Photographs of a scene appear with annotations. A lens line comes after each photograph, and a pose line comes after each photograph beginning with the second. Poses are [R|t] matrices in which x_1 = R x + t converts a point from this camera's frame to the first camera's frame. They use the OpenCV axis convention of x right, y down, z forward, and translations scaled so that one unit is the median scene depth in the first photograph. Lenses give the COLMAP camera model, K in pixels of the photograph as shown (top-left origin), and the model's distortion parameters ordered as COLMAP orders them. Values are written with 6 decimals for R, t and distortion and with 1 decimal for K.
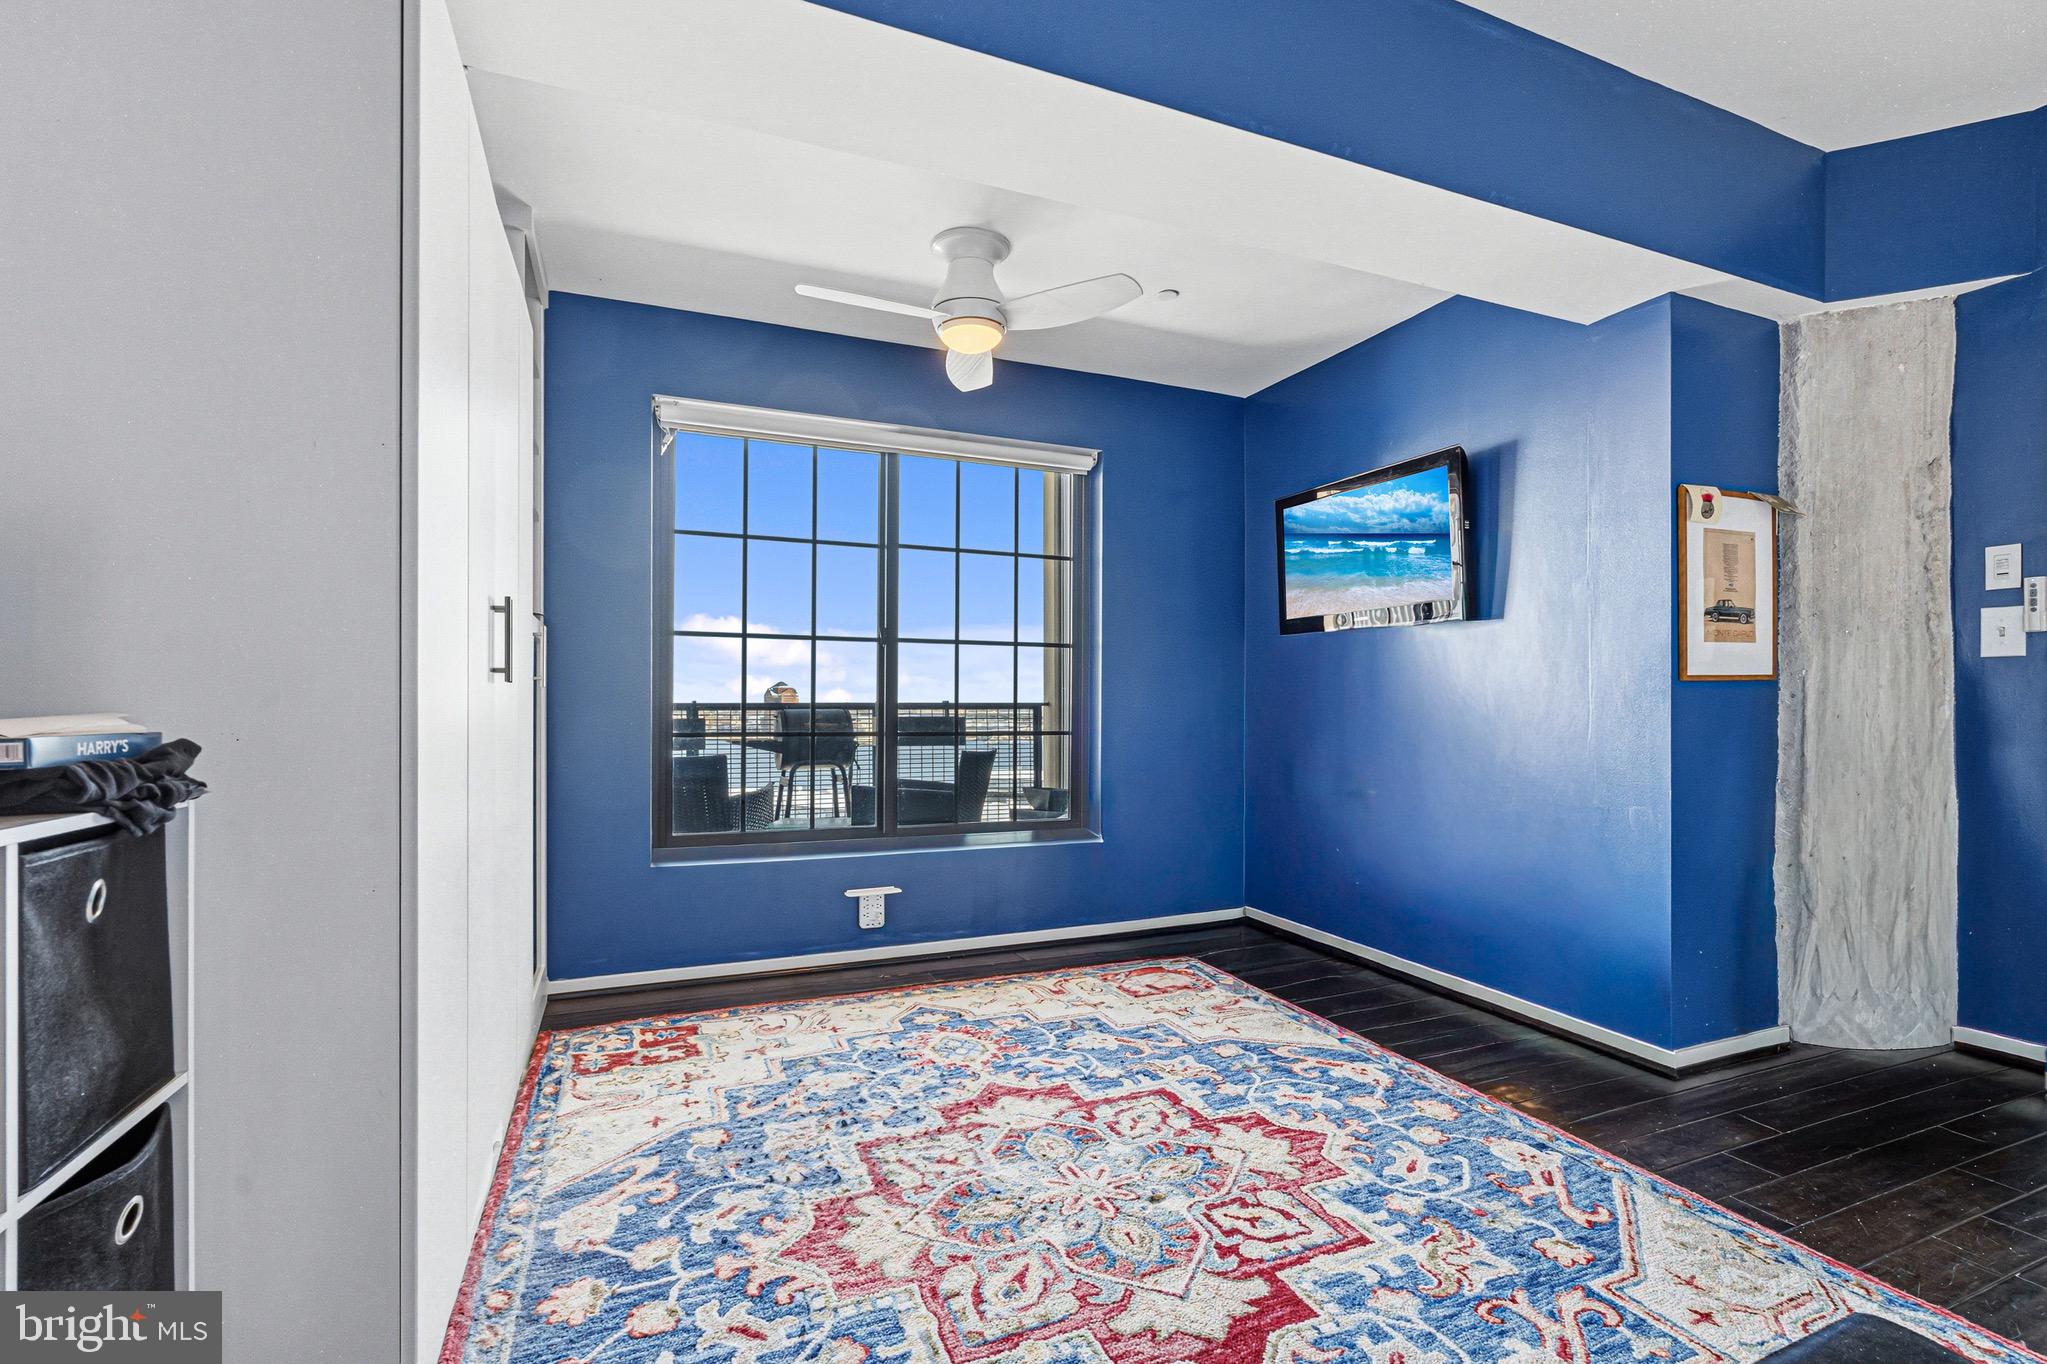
lens RADIAL K [[920.3, 0, 1026.4], [0, 920.3, 684.0], [0, 0, 1]] dist [-0.003453, -0.000119]
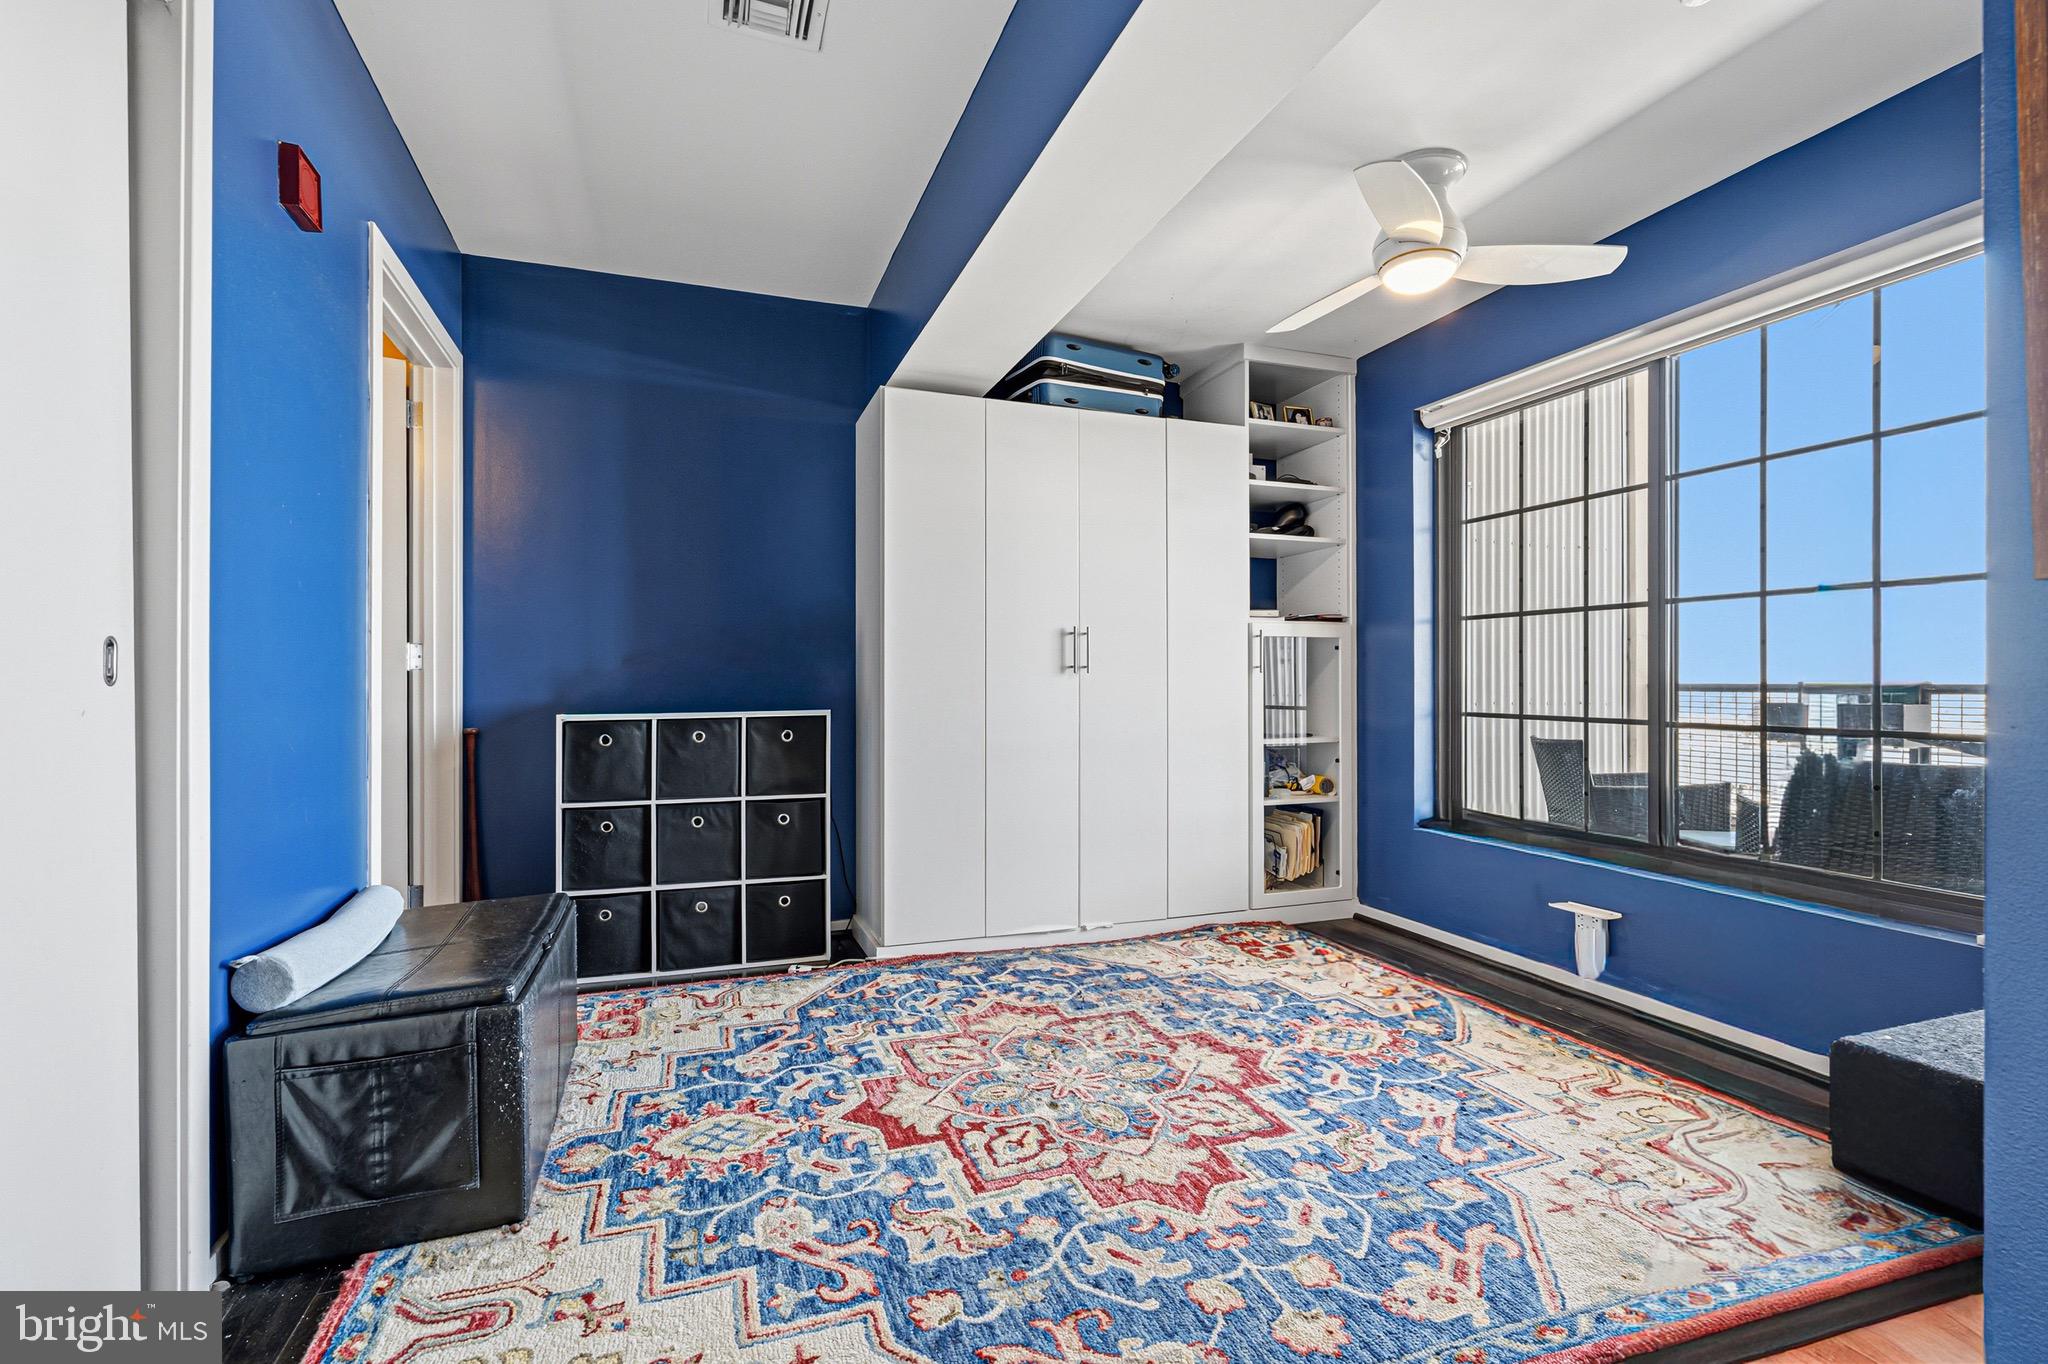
lens RADIAL K [[920.8, 0, 1027.0], [0, 920.8, 684.0], [0, 0, 1]] dist [-0.003453, -0.000119]
pose [[-0.046492, -0.001036, -0.998918, 1.153606], [0.022619, 0.999742, -0.002089, 0.017604], [0.998663, -0.022692, -0.046457, 0.899870]]
